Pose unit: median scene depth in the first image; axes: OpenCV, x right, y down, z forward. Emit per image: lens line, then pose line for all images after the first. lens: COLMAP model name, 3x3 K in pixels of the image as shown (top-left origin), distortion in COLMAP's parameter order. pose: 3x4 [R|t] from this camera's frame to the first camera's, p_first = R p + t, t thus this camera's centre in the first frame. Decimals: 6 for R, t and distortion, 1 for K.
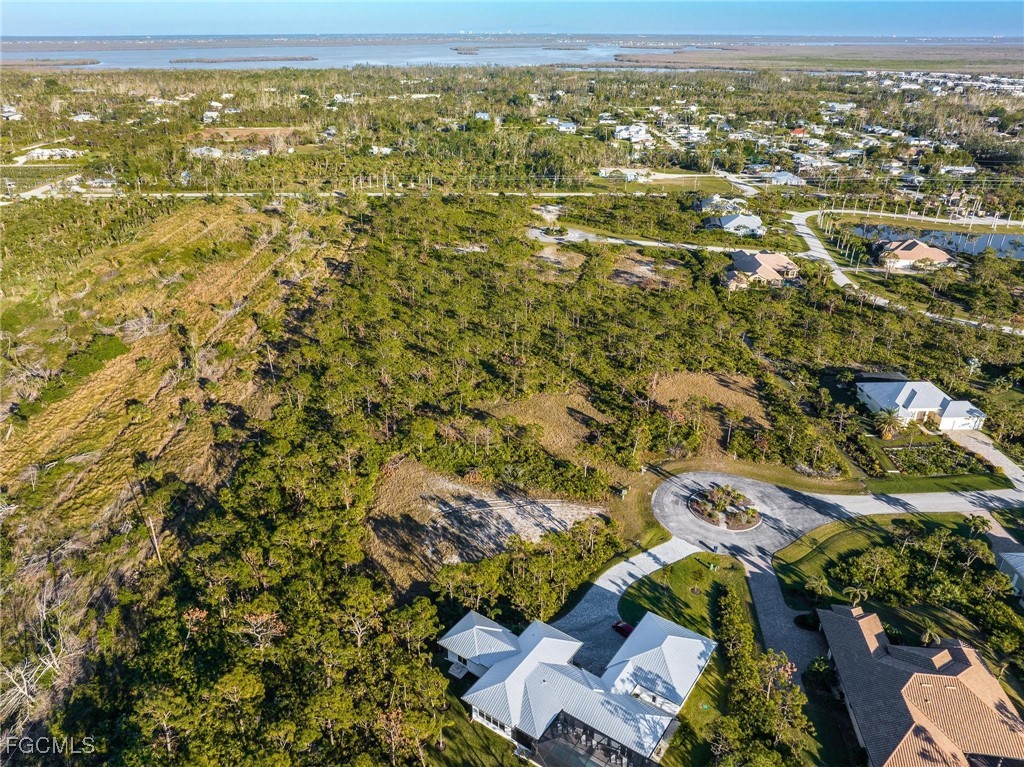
lens RADIAL K [[735.4, 0, 498.1], [0, 735.4, 376.5], [0, 0, 1]] dist [-0.036559, 0.017330]
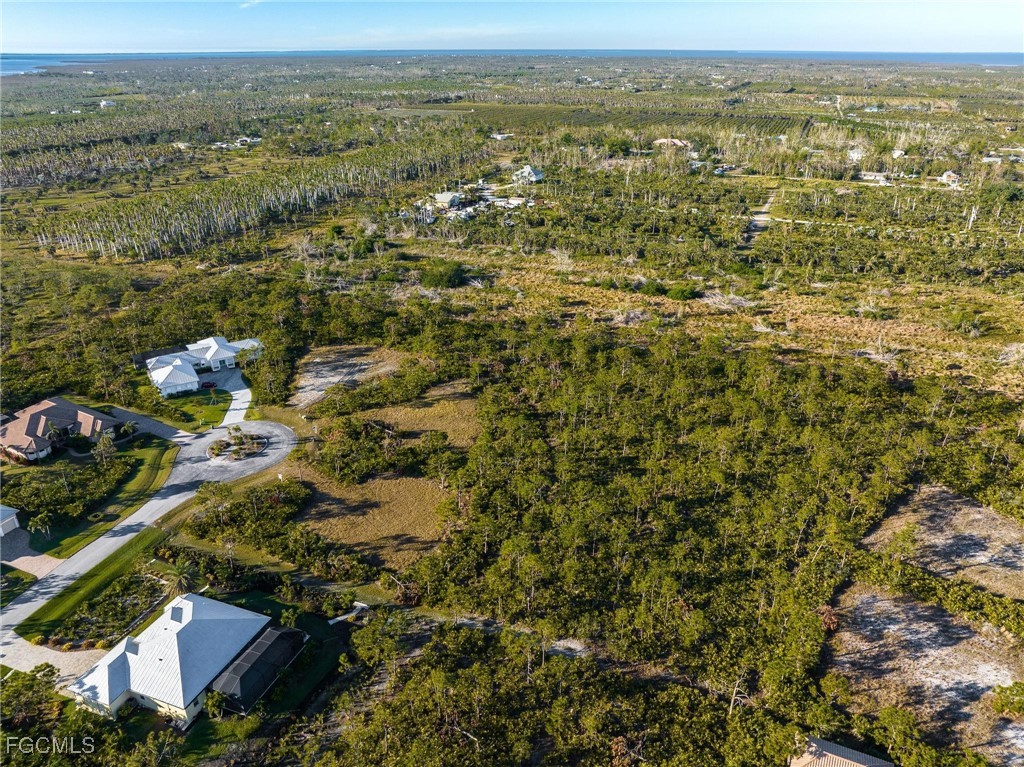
lens RADIAL K [[735.4, 0, 518.1], [0, 735.4, 384.5], [0, 0, 1]] dist [-0.036559, 0.017330]
pose [[-0.381776, 0.384719, -0.840380, 1.056533], [-0.396372, 0.753242, 0.524896, -0.690845], [0.834947, 0.533496, -0.135077, 1.412918]]
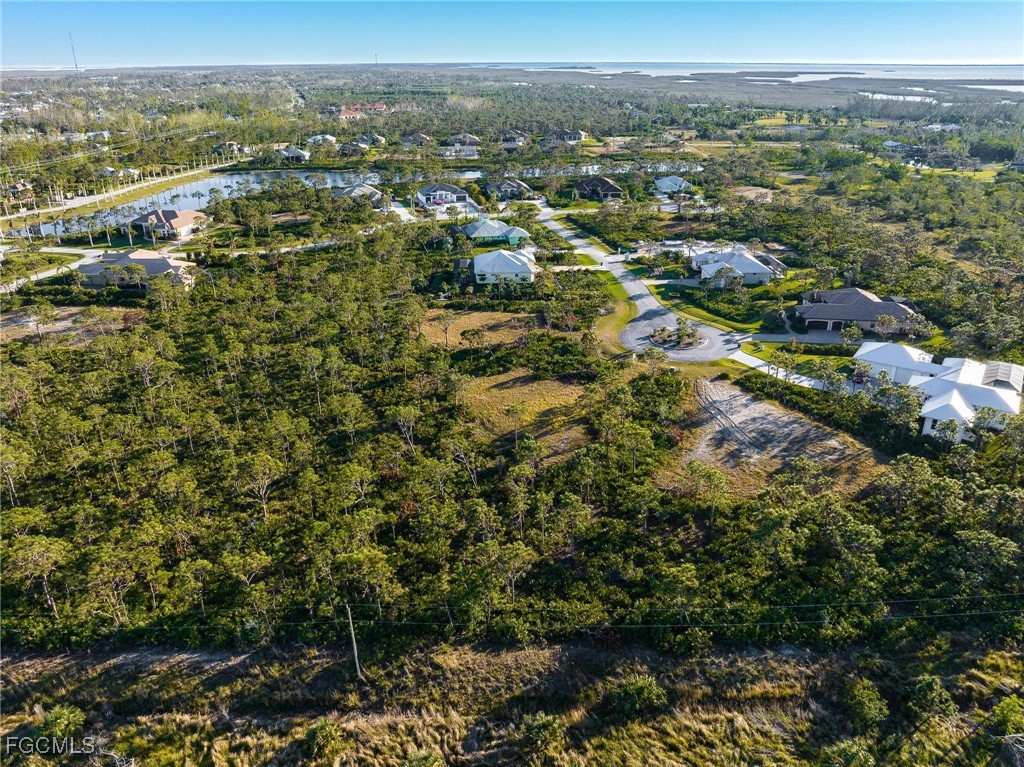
lens RADIAL K [[735.4, 0, 509.0], [0, 735.4, 379.8], [0, 0, 1]] dist [-0.036559, 0.017330]
pose [[-0.007463, -0.402540, 0.915372, -0.772741], [0.428862, 0.825649, 0.366580, -0.306062], [-0.903339, 0.395304, 0.166473, 1.010245]]
